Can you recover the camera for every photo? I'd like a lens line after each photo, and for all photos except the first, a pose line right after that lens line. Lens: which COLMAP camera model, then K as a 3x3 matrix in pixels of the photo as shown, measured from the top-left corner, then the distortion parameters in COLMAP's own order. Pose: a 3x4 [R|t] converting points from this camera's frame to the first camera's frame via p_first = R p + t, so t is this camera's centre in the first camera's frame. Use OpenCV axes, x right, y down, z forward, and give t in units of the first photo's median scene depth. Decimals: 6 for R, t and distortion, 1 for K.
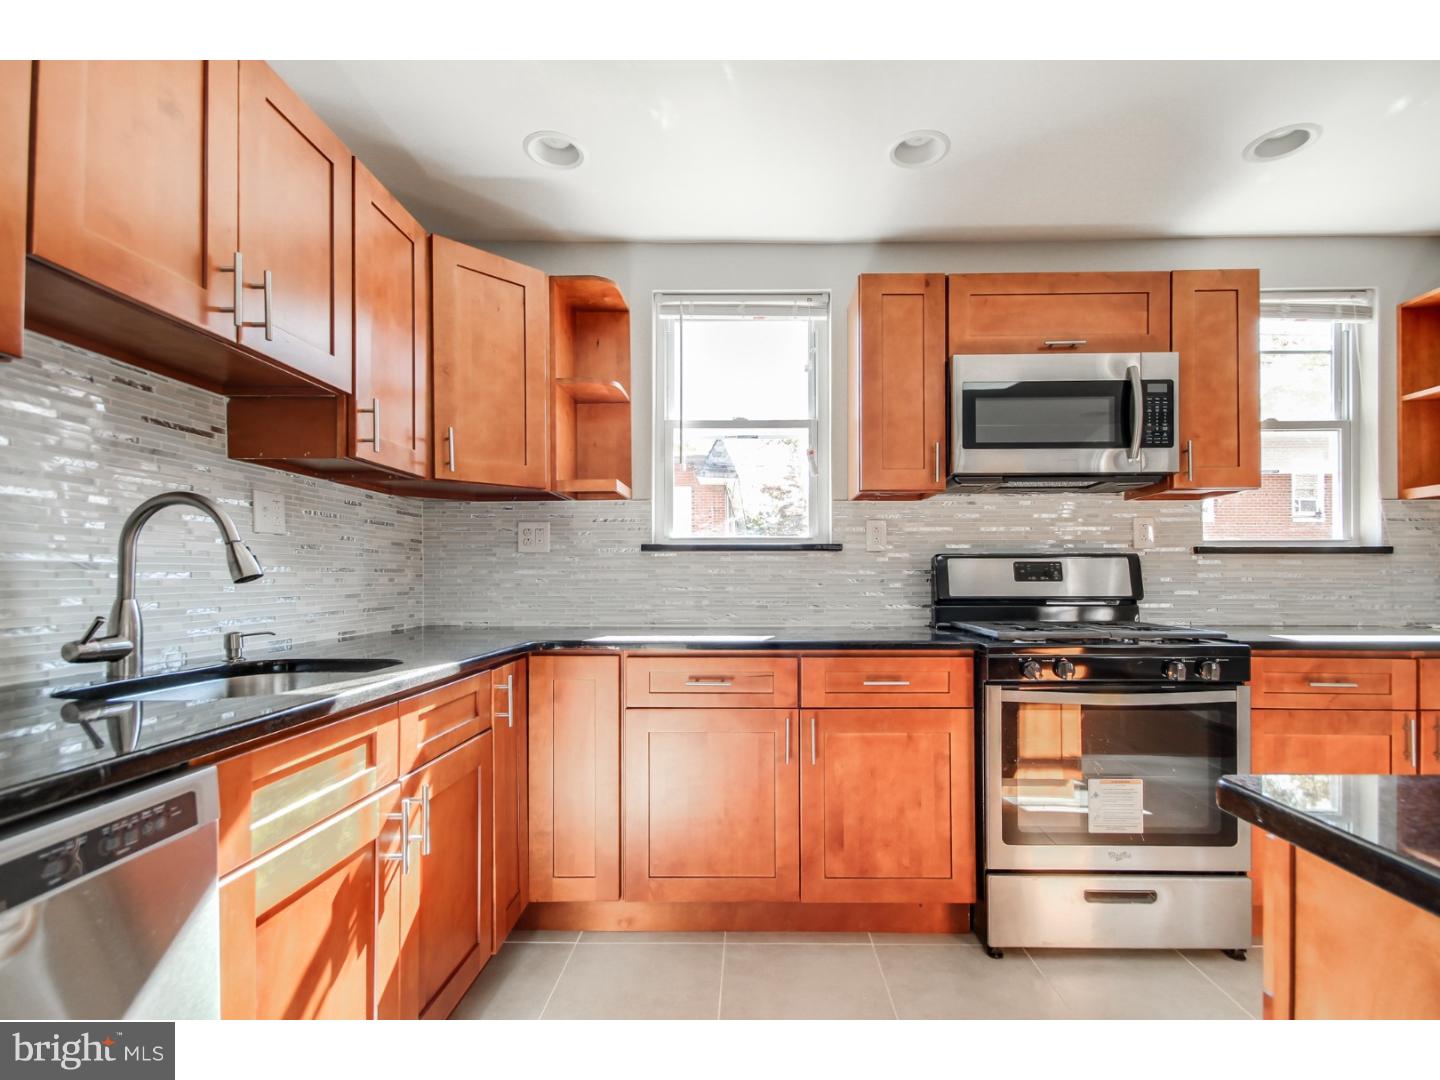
lens RADIAL K [[675.1, 0, 749.1], [0, 675.1, 578.1], [0, 0, 1]] dist [0.008081, -0.000461]
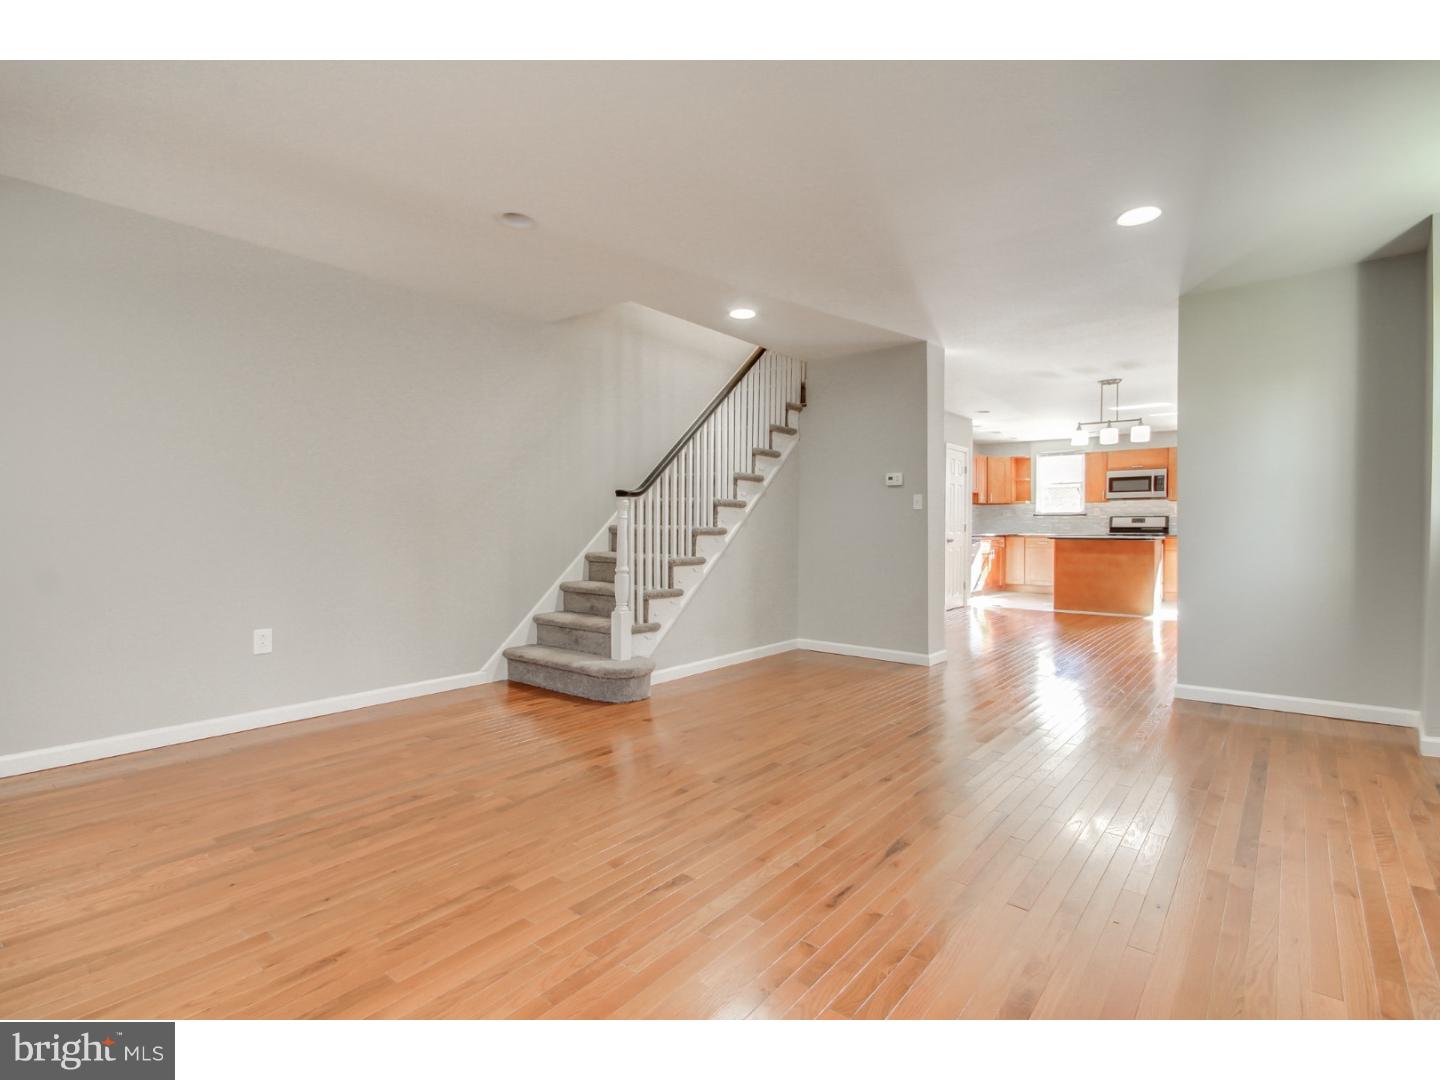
lens RADIAL K [[684.4, 0, 732.0], [0, 684.4, 533.2], [0, 0, 1]] dist [0.017845, 0.000520]
pose [[0.783843, 0.007675, -0.620912, 1.178312], [-0.004568, 0.999968, 0.006594, 0.054248], [0.620942, -0.002332, 0.783853, -4.034274]]
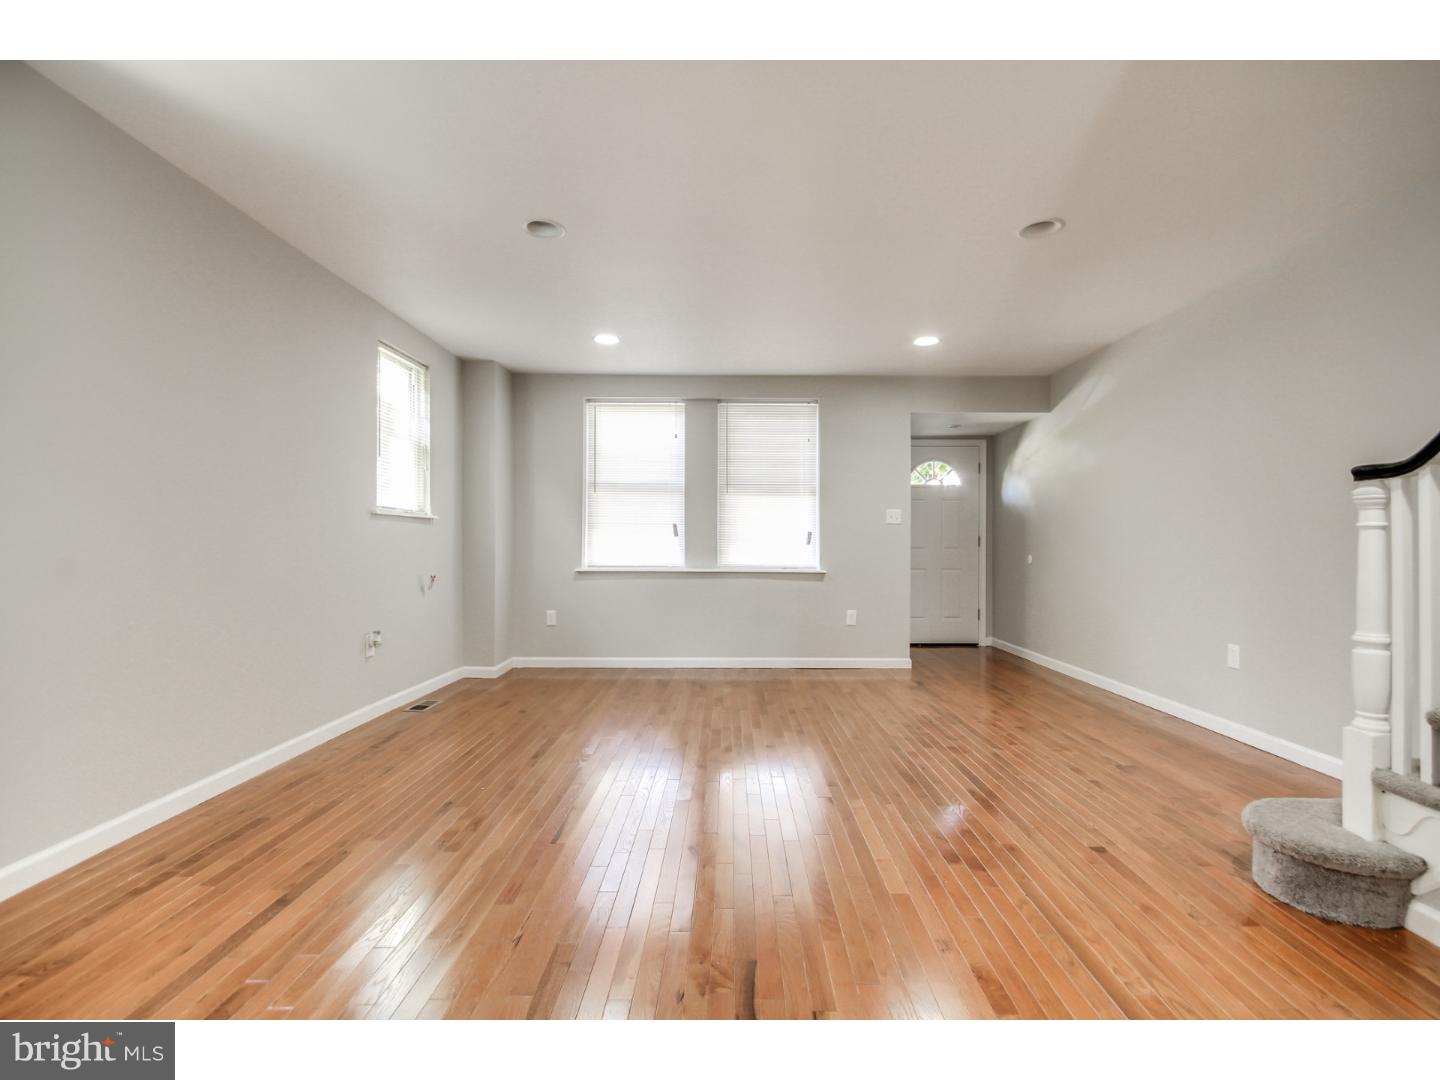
lens RADIAL K [[672.7, 0, 720.9], [0, 672.7, 546.0], [0, 0, 1]] dist [0.001694, -0.000833]
pose [[-0.999989, -0.001276, 0.004437, 0.590159], [-0.001258, 0.999991, 0.003984, 0.048165], [-0.004442, 0.003978, -0.999982, -1.898953]]
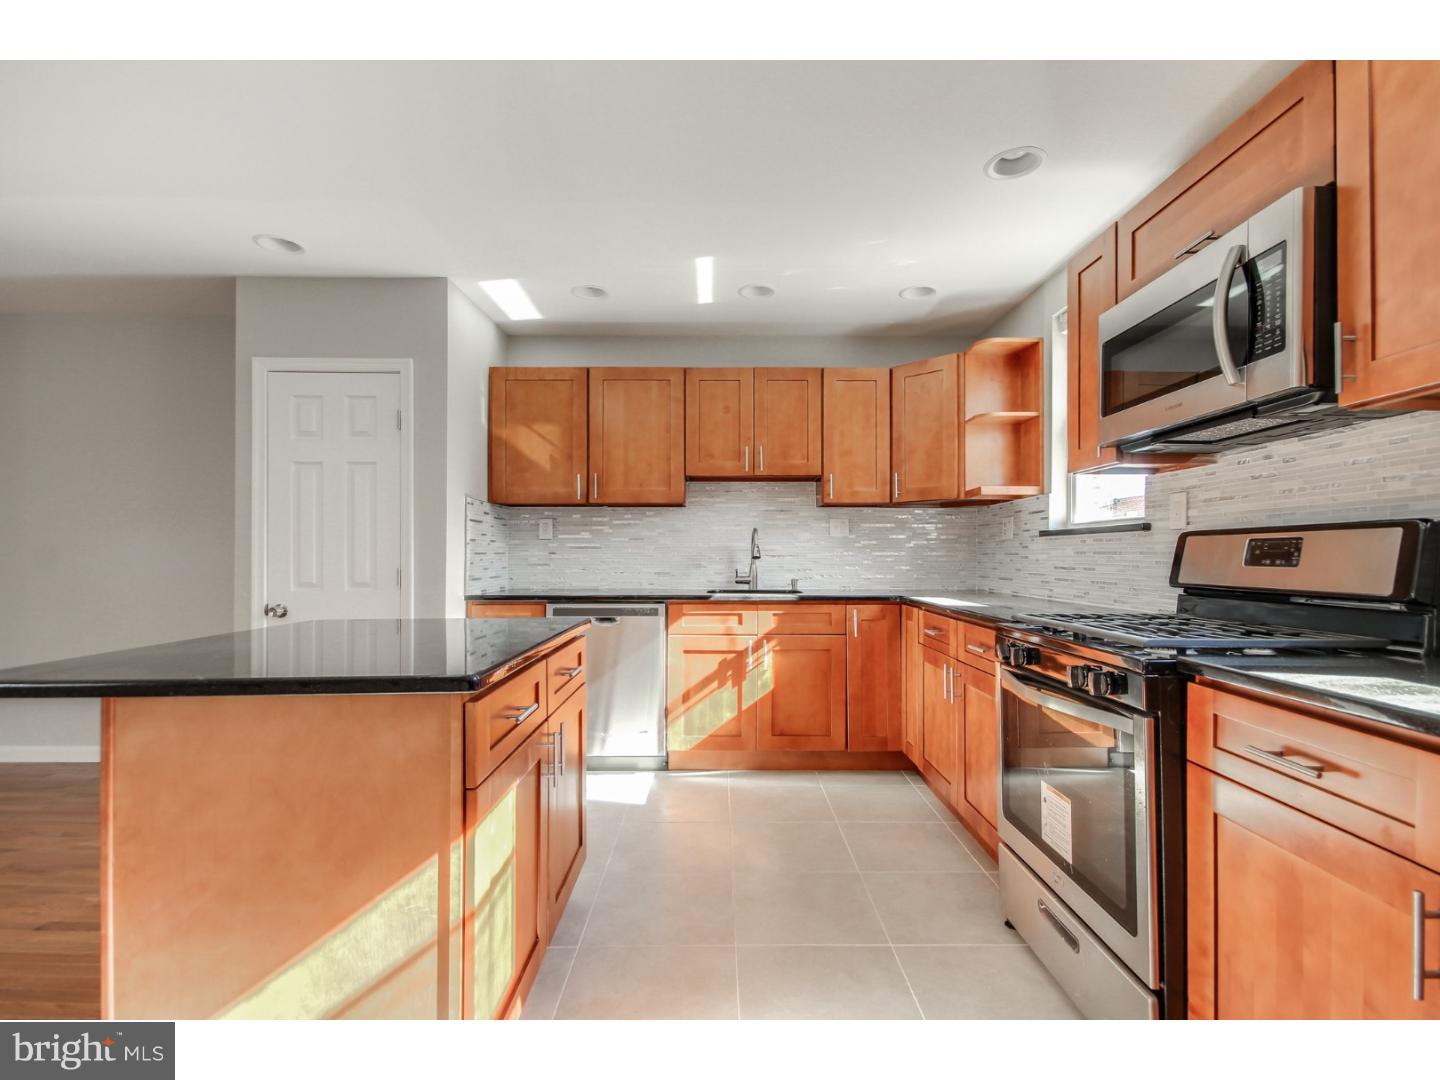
lens RADIAL K [[667.4, 0, 696.2], [0, 667.4, 552.8], [0, 0, 1]] dist [0.014413, -0.004268]
pose [[0.018198, -0.007002, -0.999810, 1.192374], [-0.003819, 0.999968, -0.007072, 0.000725], [0.999827, 0.003947, 0.018170, 0.413195]]
